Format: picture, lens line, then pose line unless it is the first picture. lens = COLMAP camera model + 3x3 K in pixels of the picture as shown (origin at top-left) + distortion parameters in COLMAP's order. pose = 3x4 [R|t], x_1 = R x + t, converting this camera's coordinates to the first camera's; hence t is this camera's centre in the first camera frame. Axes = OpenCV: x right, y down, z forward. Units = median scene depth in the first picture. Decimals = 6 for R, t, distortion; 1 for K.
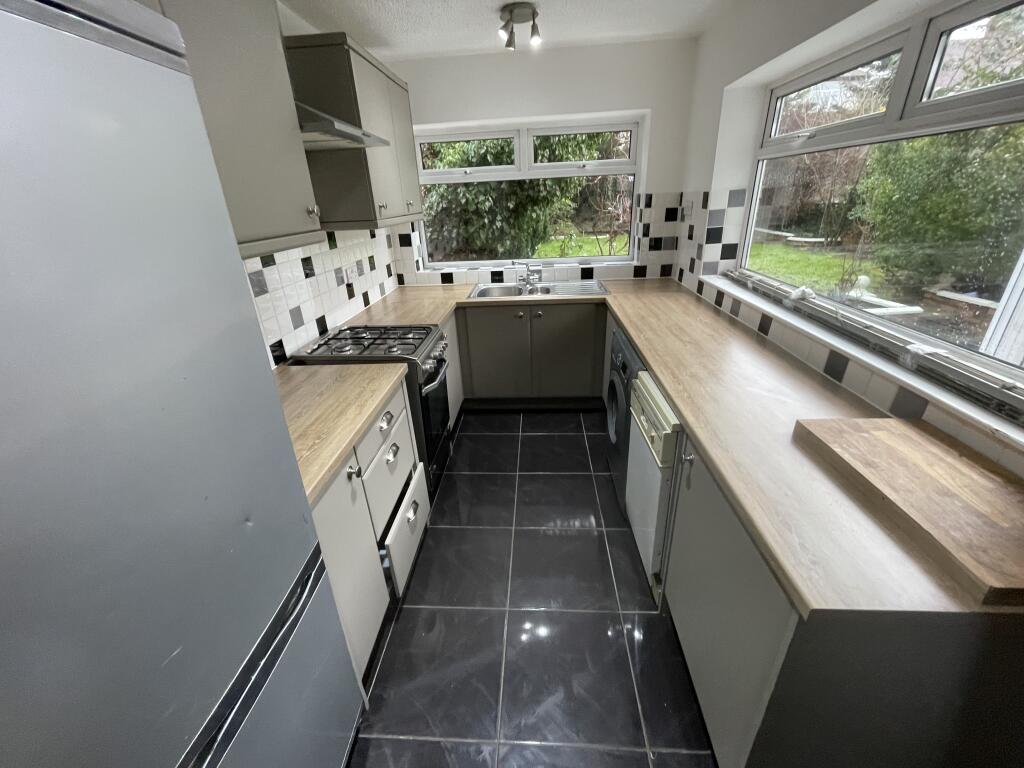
lens RADIAL K [[413.8, 0, 507.8], [0, 413.8, 385.5], [0, 0, 1]] dist [-0.007830, -0.000062]
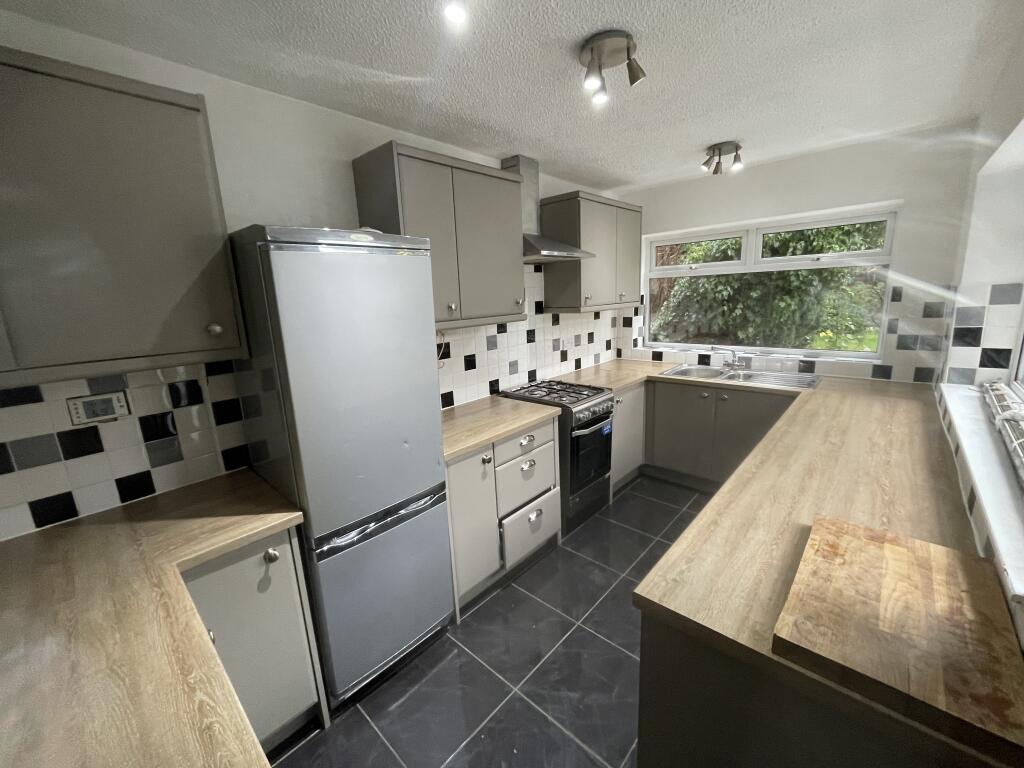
lens RADIAL K [[413.8, 0, 507.4], [0, 413.8, 384.7], [0, 0, 1]] dist [-0.007830, -0.000062]
pose [[0.771960, 0.146423, -0.618577, 0.288770], [-0.255092, 0.962675, -0.090471, 0.026285], [0.582242, 0.227634, 0.780498, -0.120264]]
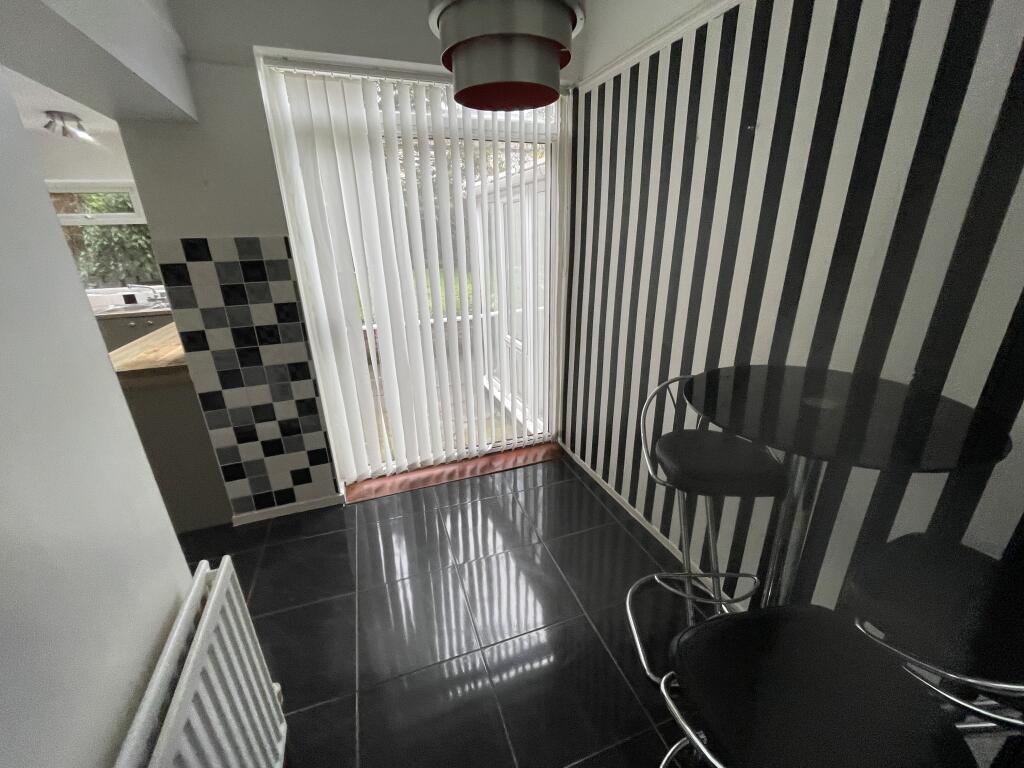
lens RADIAL K [[413.8, 0, 506.8], [0, 413.8, 382.3], [0, 0, 1]] dist [-0.007830, -0.000062]
pose [[0.926436, -0.112843, 0.359143, 0.638817], [0.143896, 0.987720, -0.060847, 0.256222], [-0.347866, 0.108050, 0.931297, -0.594971]]
